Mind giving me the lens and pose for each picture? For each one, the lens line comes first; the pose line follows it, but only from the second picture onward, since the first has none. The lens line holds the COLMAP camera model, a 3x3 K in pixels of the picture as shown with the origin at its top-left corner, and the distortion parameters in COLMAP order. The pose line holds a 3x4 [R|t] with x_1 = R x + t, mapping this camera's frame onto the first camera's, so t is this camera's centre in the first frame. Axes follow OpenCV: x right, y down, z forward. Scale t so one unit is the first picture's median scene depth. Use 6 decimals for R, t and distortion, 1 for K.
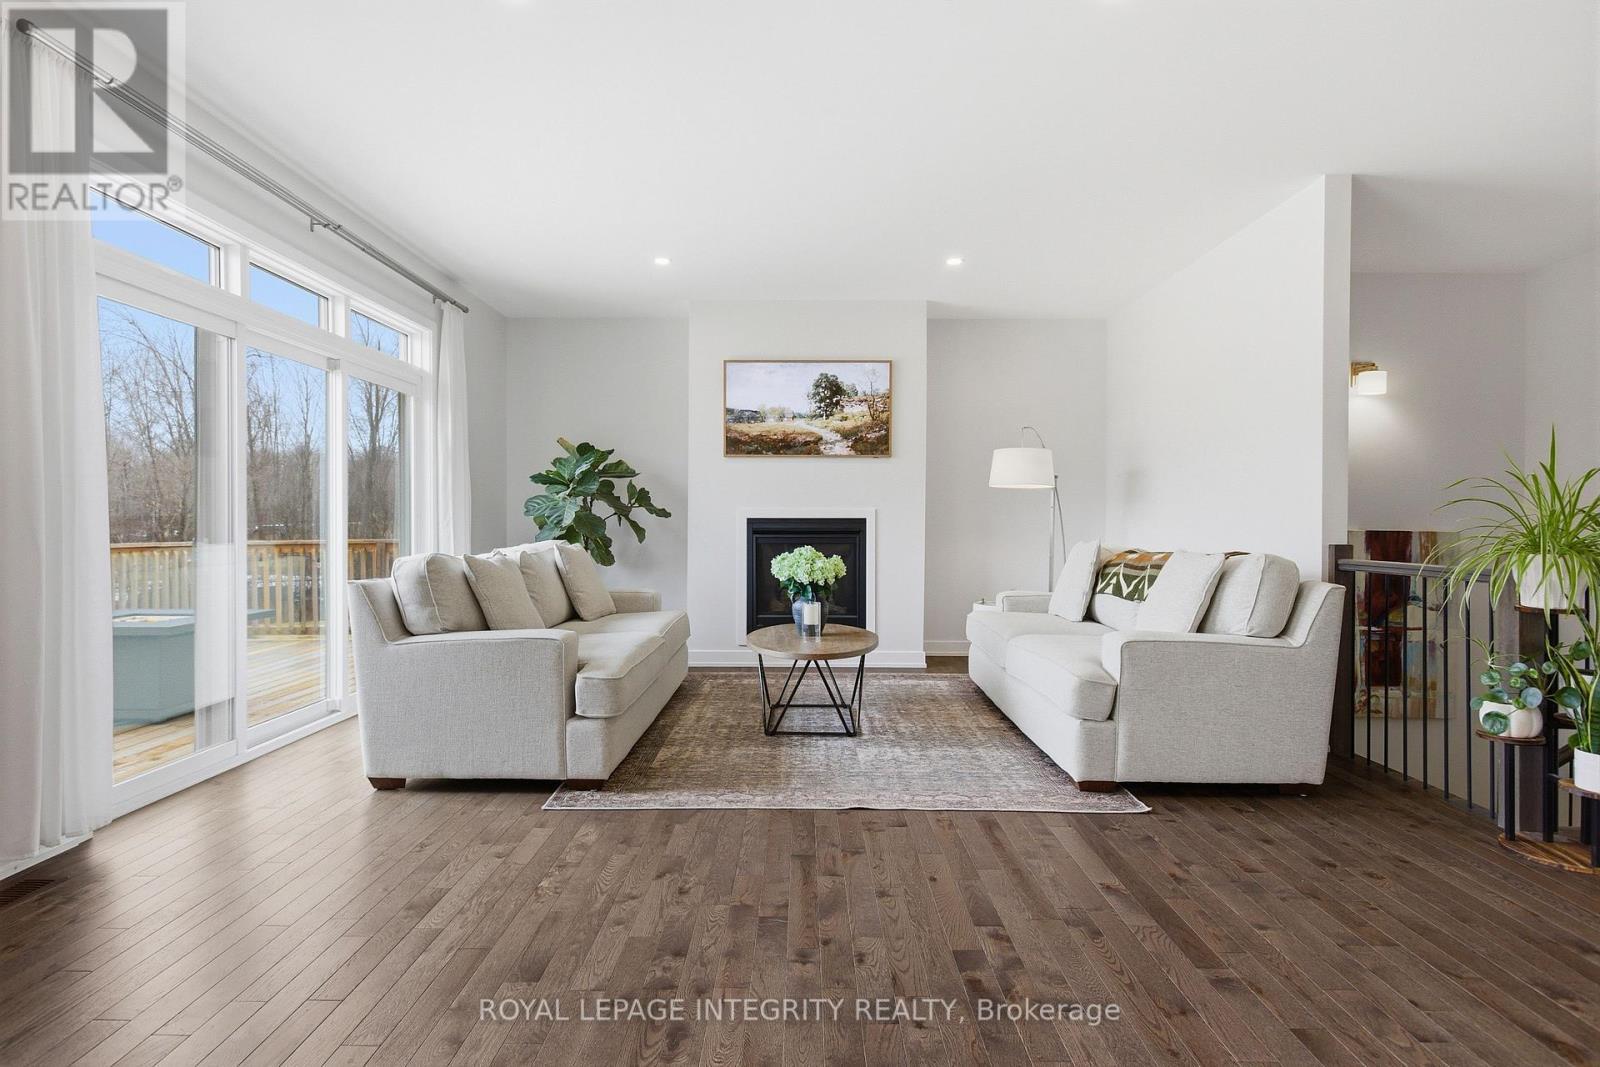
lens RADIAL K [[826.9, 0, 795.4], [0, 826.9, 530.3], [0, 0, 1]] dist [-0.000922, 0.000054]
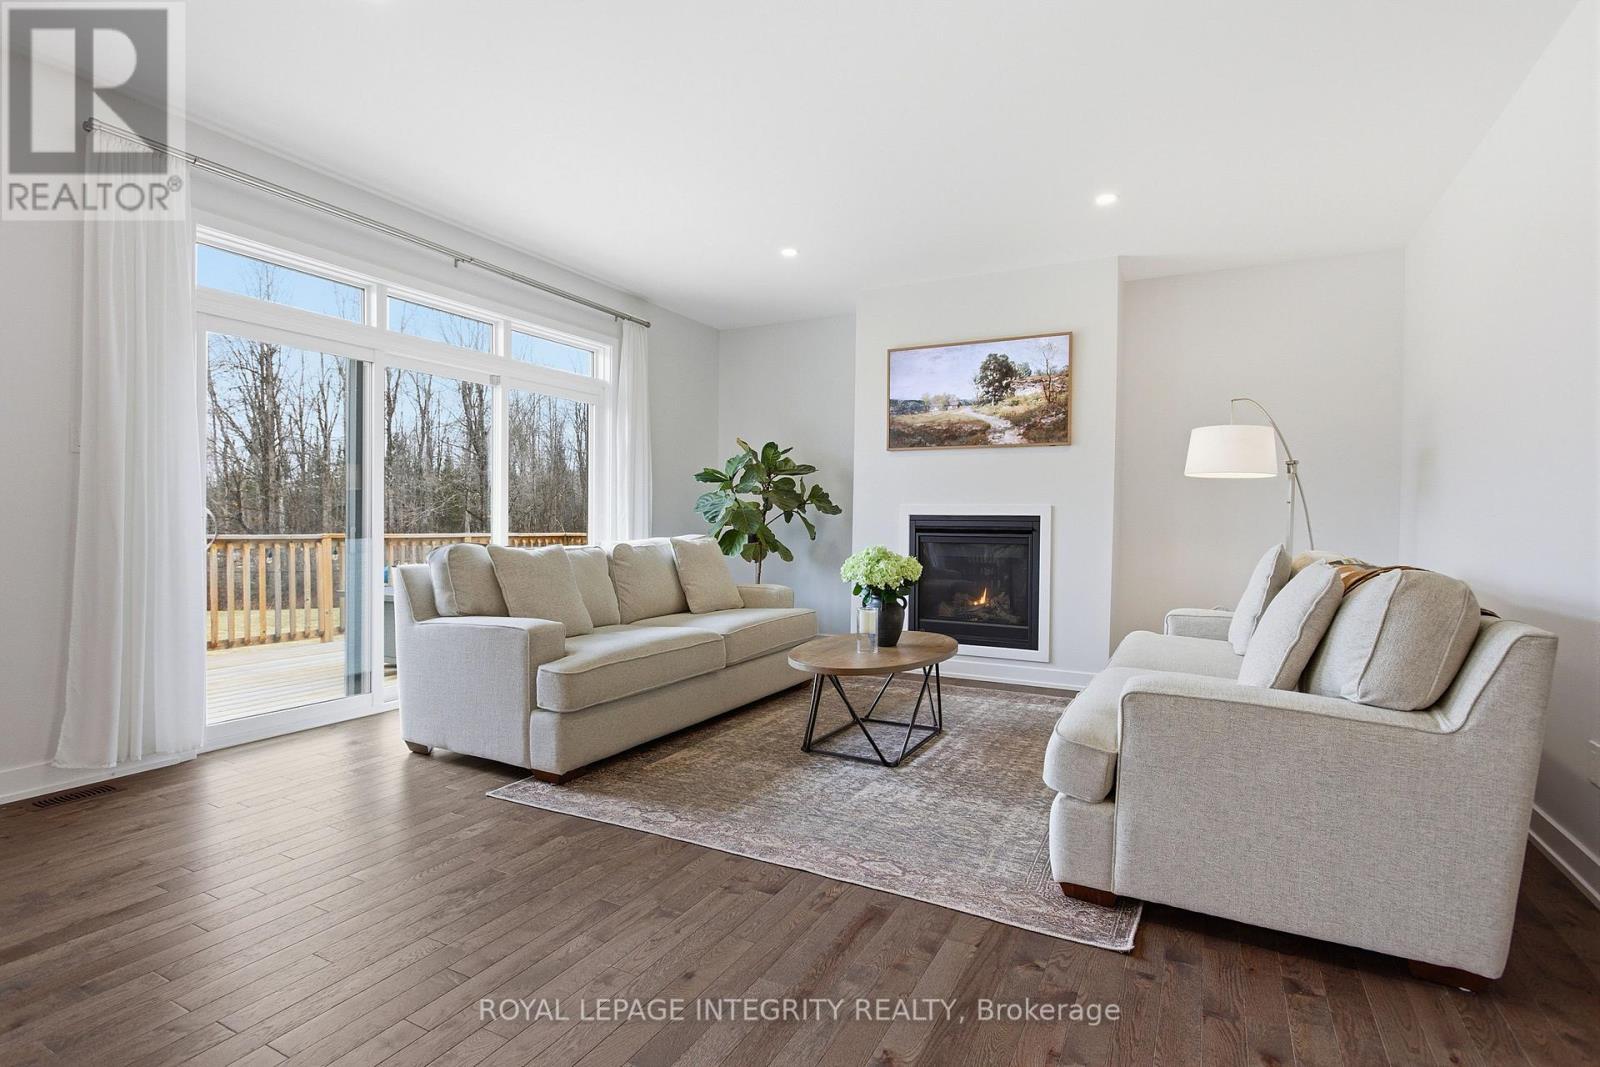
lens RADIAL K [[770.8, 0, 803.5], [0, 770.8, 528.8], [0, 0, 1]] dist [-0.002238, -0.002118]
pose [[0.892043, 0.011522, -0.451804, 0.388683], [-0.012260, 0.999924, 0.001294, 0.002279], [0.451785, 0.004385, 0.892116, 0.272193]]
